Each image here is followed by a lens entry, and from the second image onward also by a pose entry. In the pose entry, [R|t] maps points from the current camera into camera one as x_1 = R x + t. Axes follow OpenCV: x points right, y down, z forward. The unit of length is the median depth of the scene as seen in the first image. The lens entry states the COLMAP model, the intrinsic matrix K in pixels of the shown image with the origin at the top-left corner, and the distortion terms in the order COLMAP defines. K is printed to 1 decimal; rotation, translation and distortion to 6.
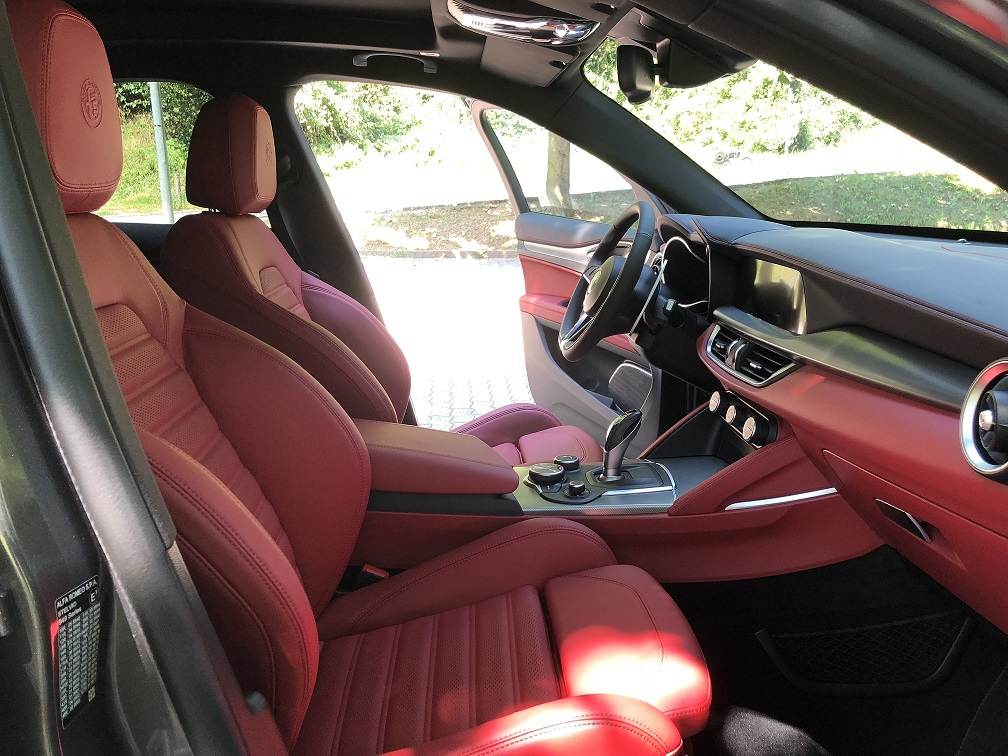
lens RADIAL K [[813.6, 0, 506.9], [0, 813.6, 364.3], [0, 0, 1]] dist [0.051607, -0.051020]
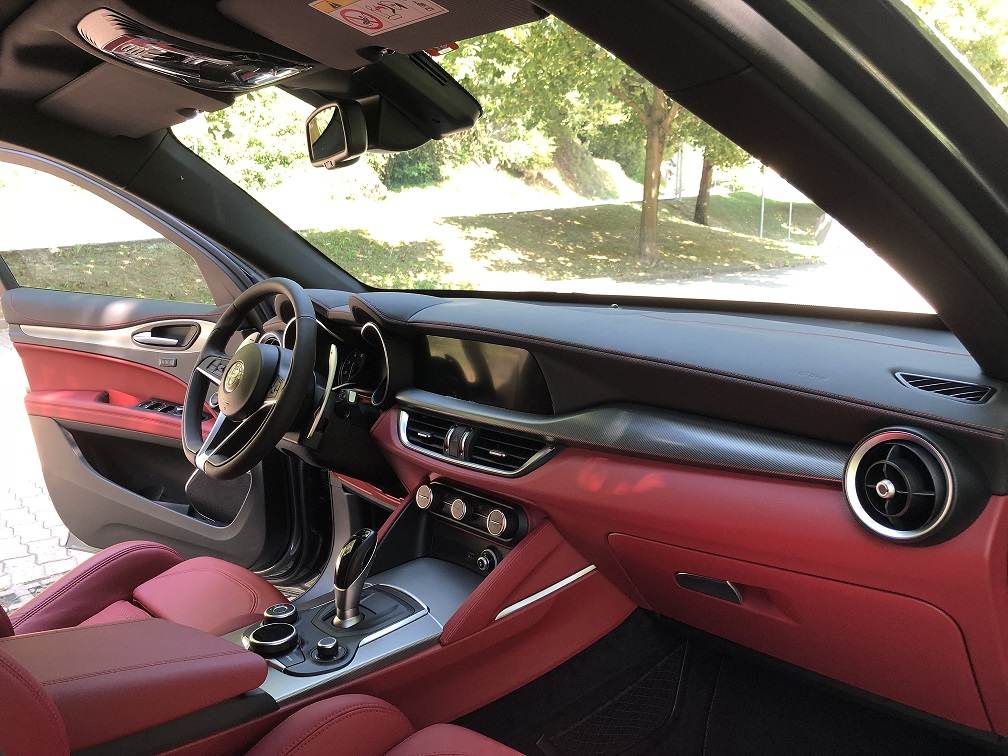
lens RADIAL K [[813.6, 0, 506.9], [0, 813.6, 364.3], [0, 0, 1]] dist [0.051607, -0.051020]
pose [[0.783349, -0.108577, 0.612026, -0.223734], [0.147555, 0.988963, -0.013413, -0.078705], [-0.603814, 0.100815, 0.790724, 0.236335]]
